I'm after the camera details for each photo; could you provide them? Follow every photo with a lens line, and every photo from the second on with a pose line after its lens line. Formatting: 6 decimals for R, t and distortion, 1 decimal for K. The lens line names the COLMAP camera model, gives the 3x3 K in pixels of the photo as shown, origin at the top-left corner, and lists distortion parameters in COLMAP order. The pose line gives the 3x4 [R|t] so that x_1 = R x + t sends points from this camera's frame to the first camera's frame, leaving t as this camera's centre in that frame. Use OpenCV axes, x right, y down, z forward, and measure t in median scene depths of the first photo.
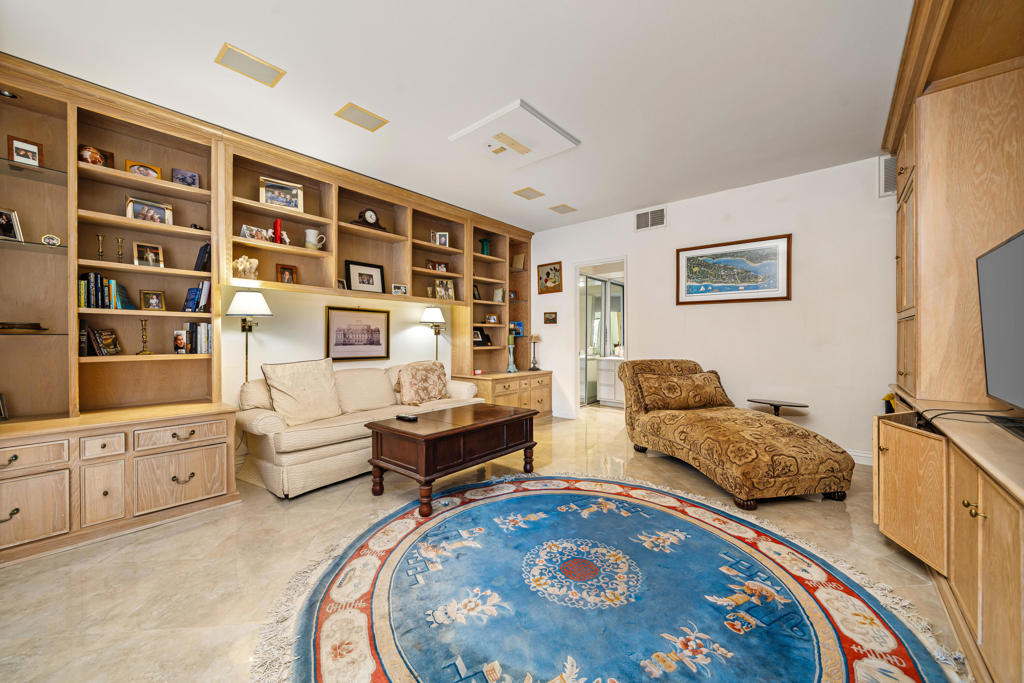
lens RADIAL K [[393.7, 0, 508.2], [0, 393.7, 340.8], [0, 0, 1]] dist [-0.001597, -0.000118]
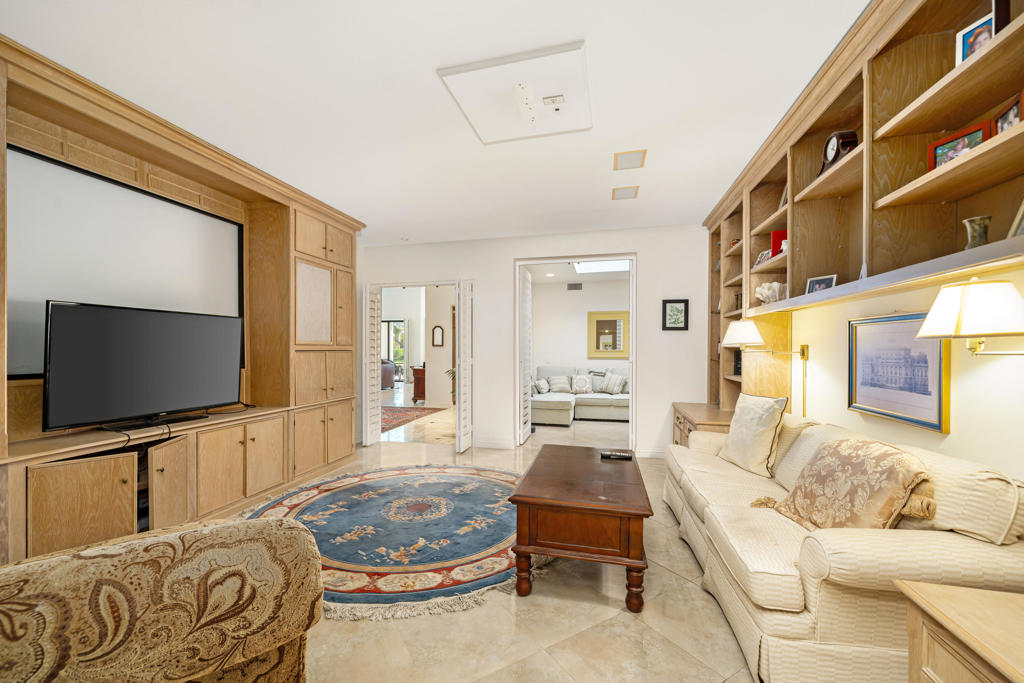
lens RADIAL K [[414.5, 0, 503.5], [0, 414.5, 348.1], [0, 0, 1]] dist [-0.000472, -0.000234]
pose [[-0.892860, 0.000102, -0.450334, 0.435787], [-0.000499, 0.999999, 0.001217, -0.061088], [0.450334, 0.001311, -0.892859, 1.827808]]
